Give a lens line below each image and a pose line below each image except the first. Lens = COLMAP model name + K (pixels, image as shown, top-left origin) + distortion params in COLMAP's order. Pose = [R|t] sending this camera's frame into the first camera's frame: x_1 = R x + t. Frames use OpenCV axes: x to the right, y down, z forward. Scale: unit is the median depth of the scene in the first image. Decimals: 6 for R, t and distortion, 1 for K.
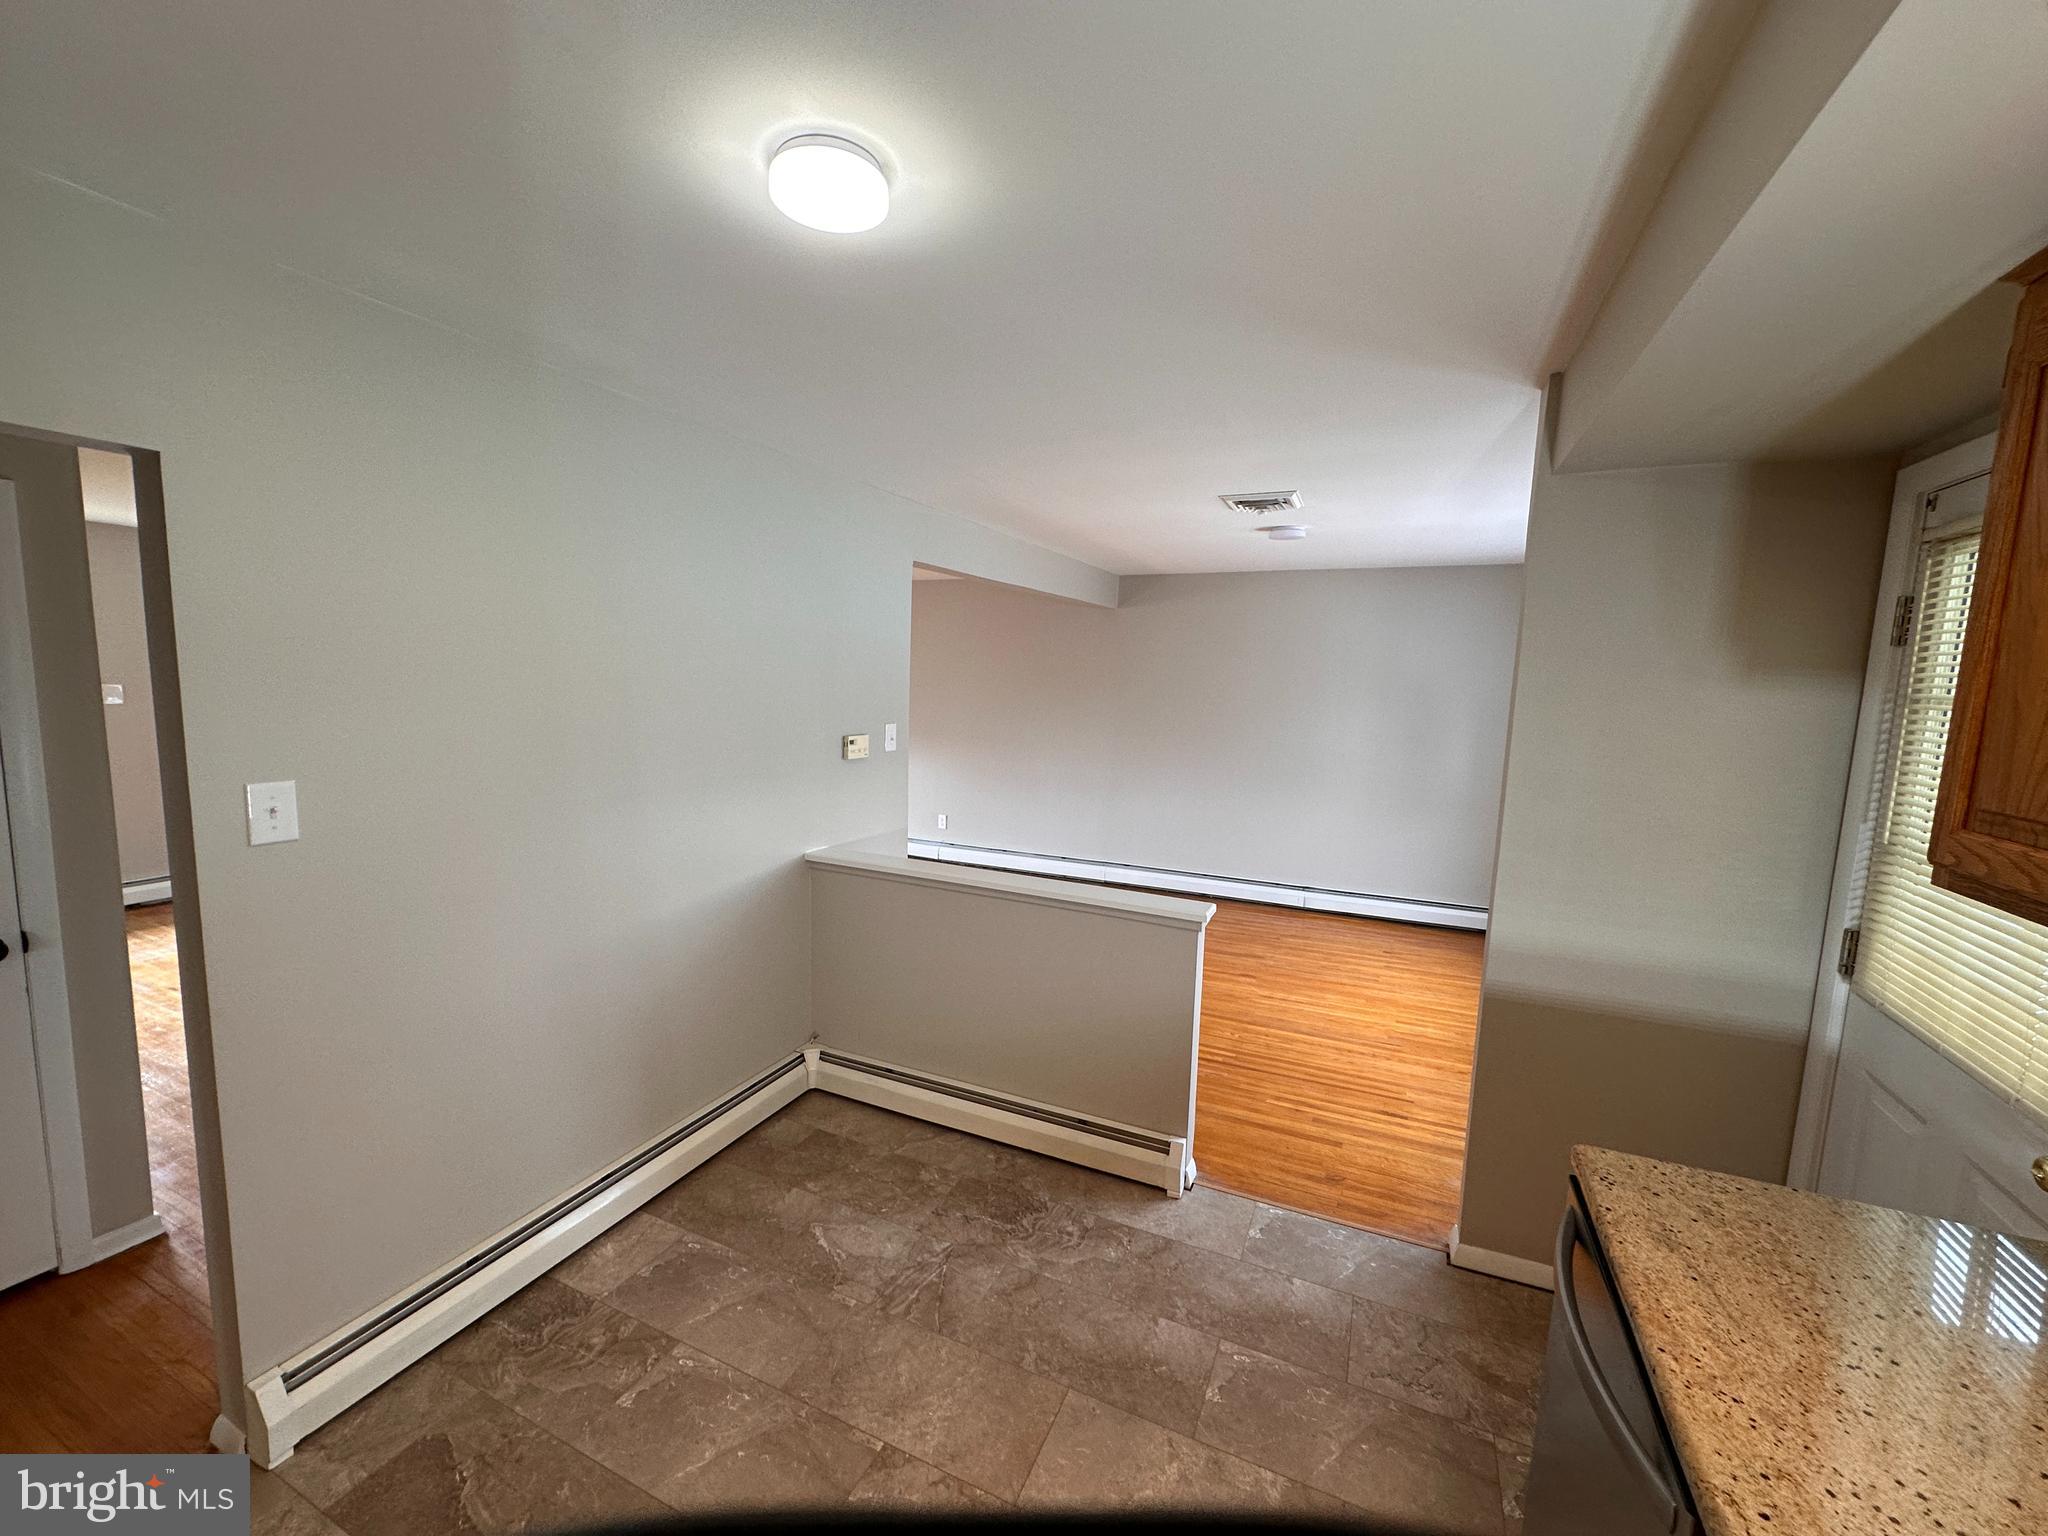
lens RADIAL K [[813.1, 0, 1023.8], [0, 813.1, 767.2], [0, 0, 1]] dist [0.000834, -0.000289]
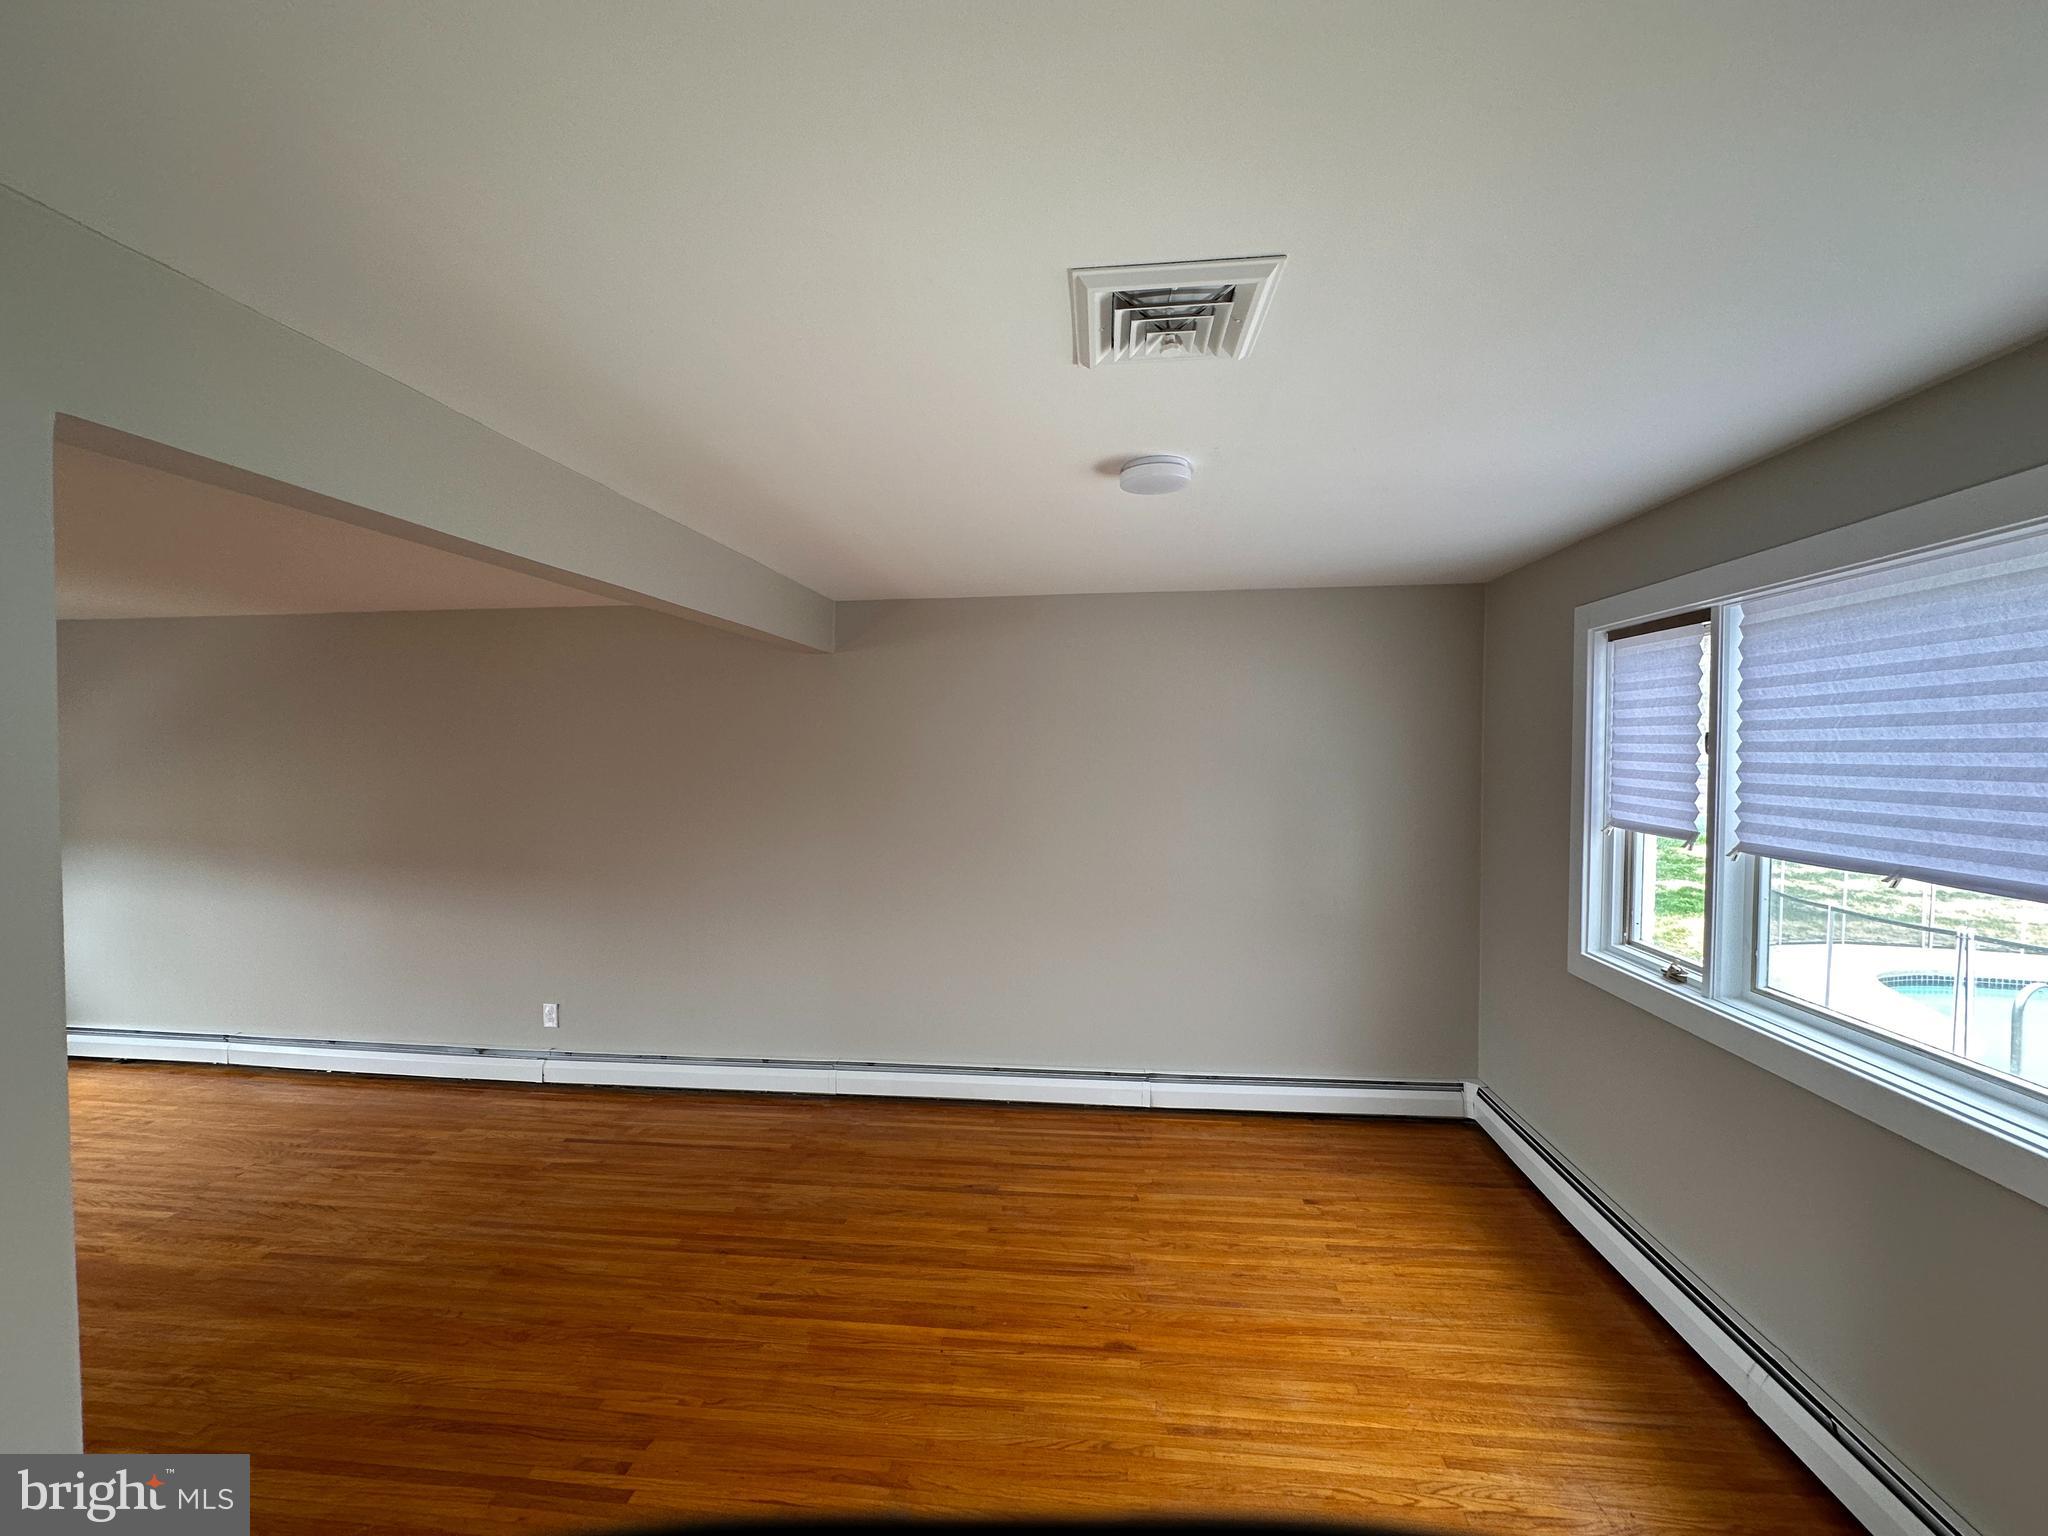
lens RADIAL K [[813.1, 0, 1020.6], [0, 813.1, 764.4], [0, 0, 1]] dist [0.000834, -0.000289]
pose [[0.950370, -0.038970, 0.308673, 0.071730], [0.066789, 0.994549, -0.080076, -0.064672], [-0.303869, 0.096718, 0.947792, 0.484617]]
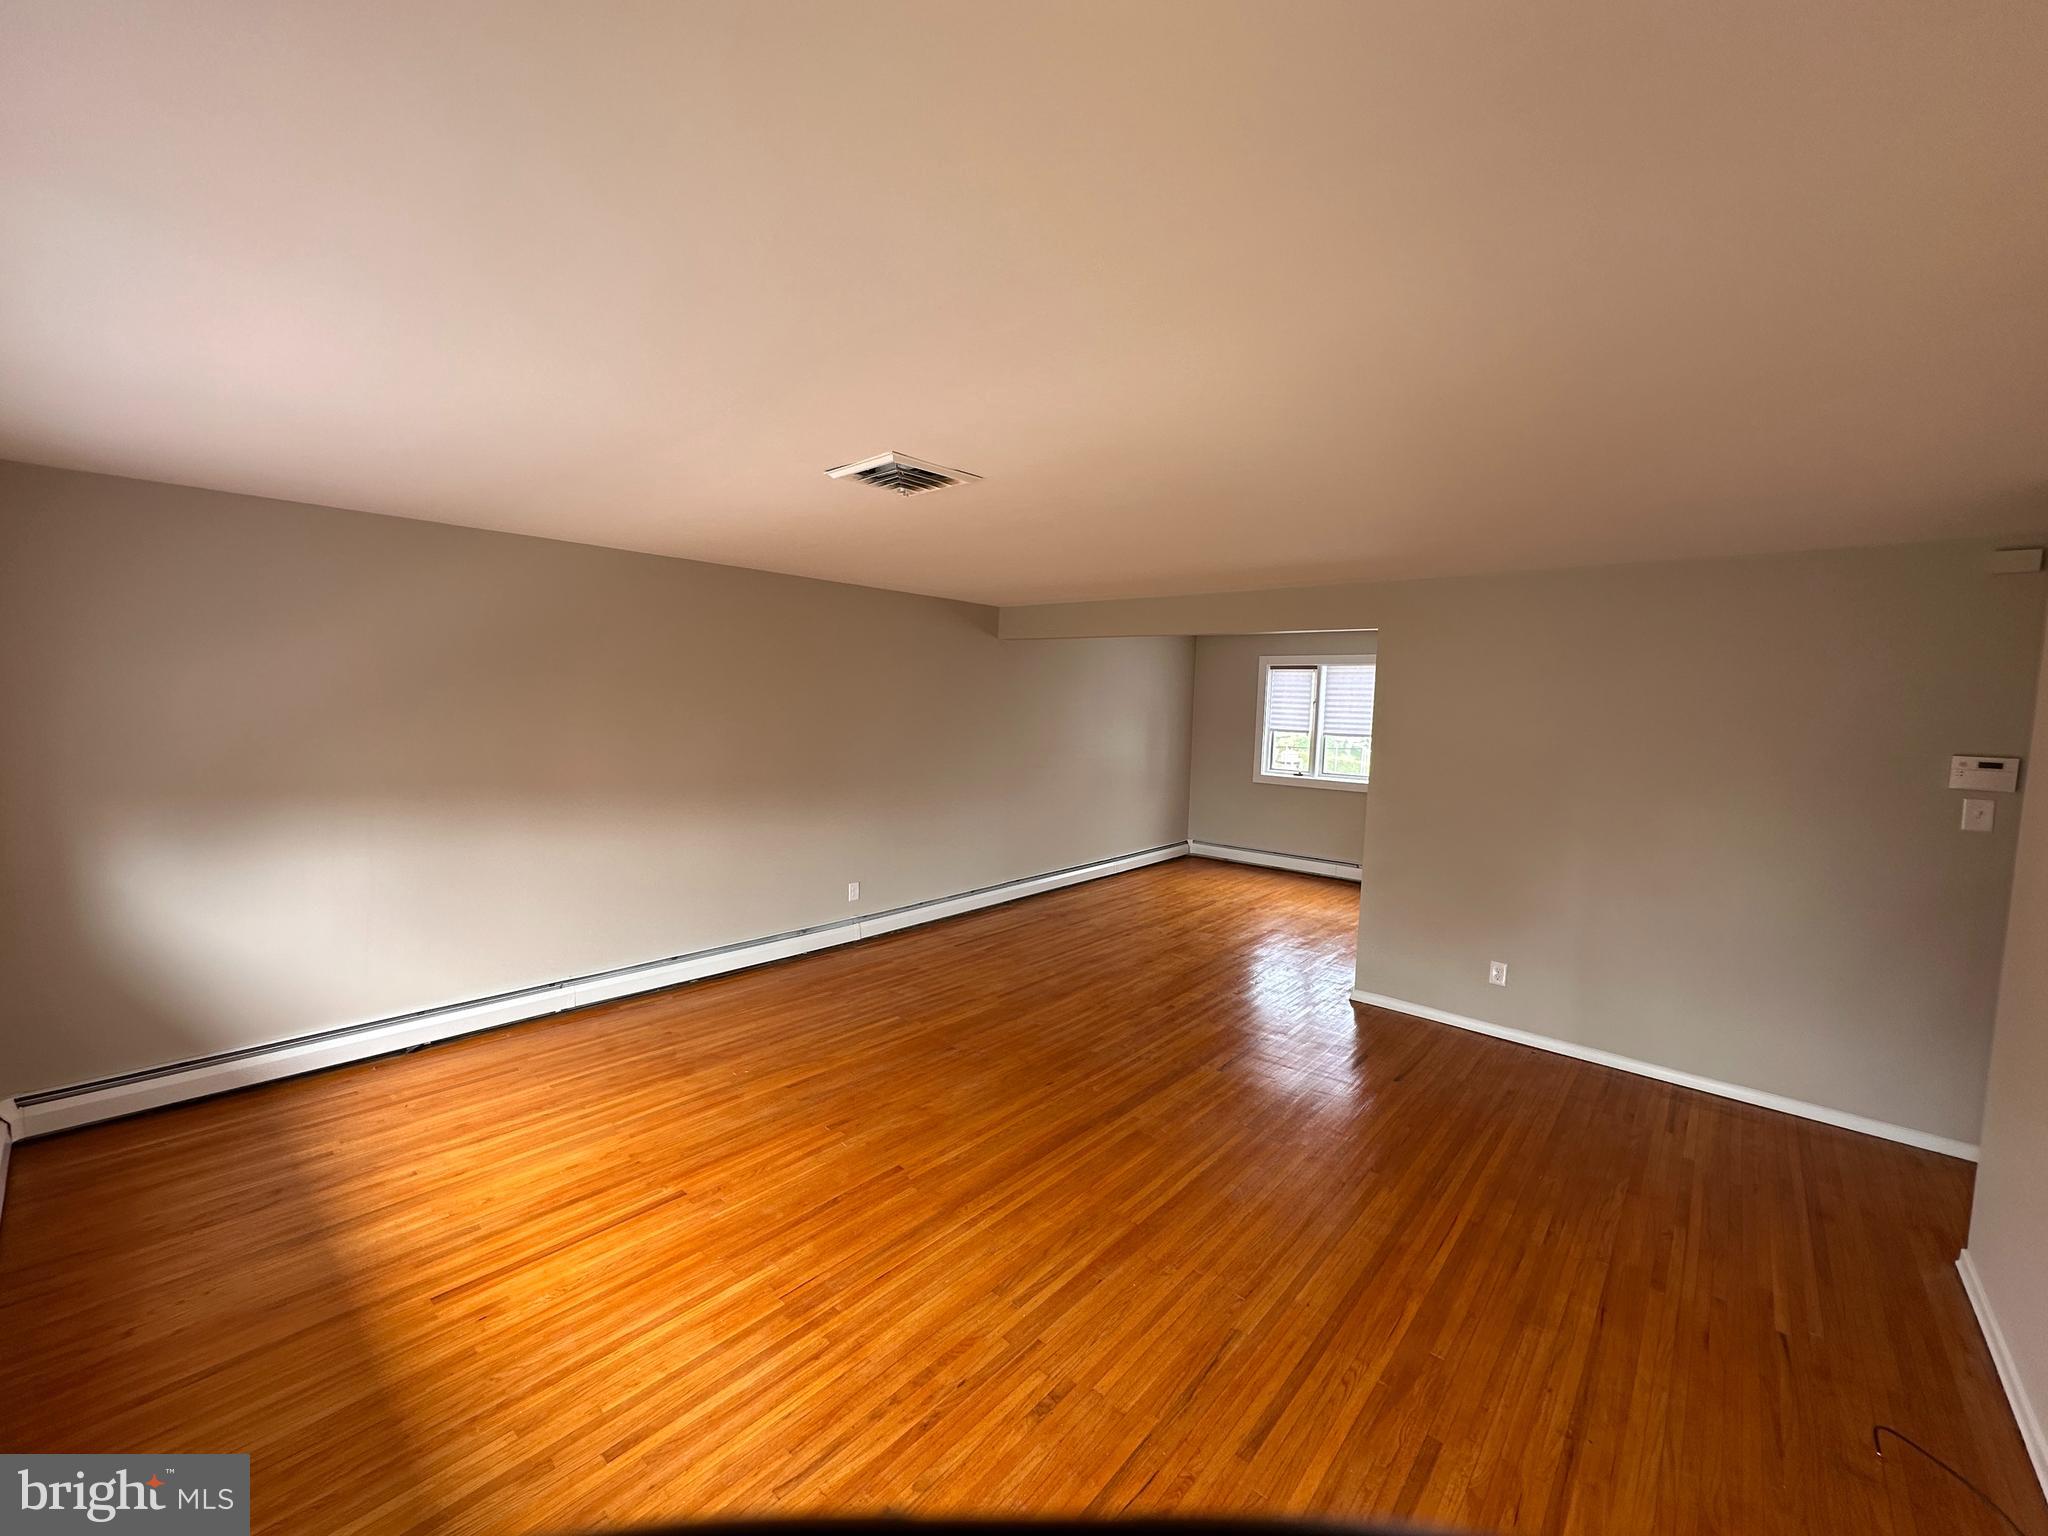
lens RADIAL K [[813.1, 0, 1004.3], [0, 813.1, 767.8], [0, 0, 1]] dist [0.000834, -0.000289]
pose [[0.298207, -0.092842, 0.949975, -1.183969], [0.100732, 0.992762, 0.065402, -0.132858], [-0.949171, 0.076189, 0.305401, 0.916093]]
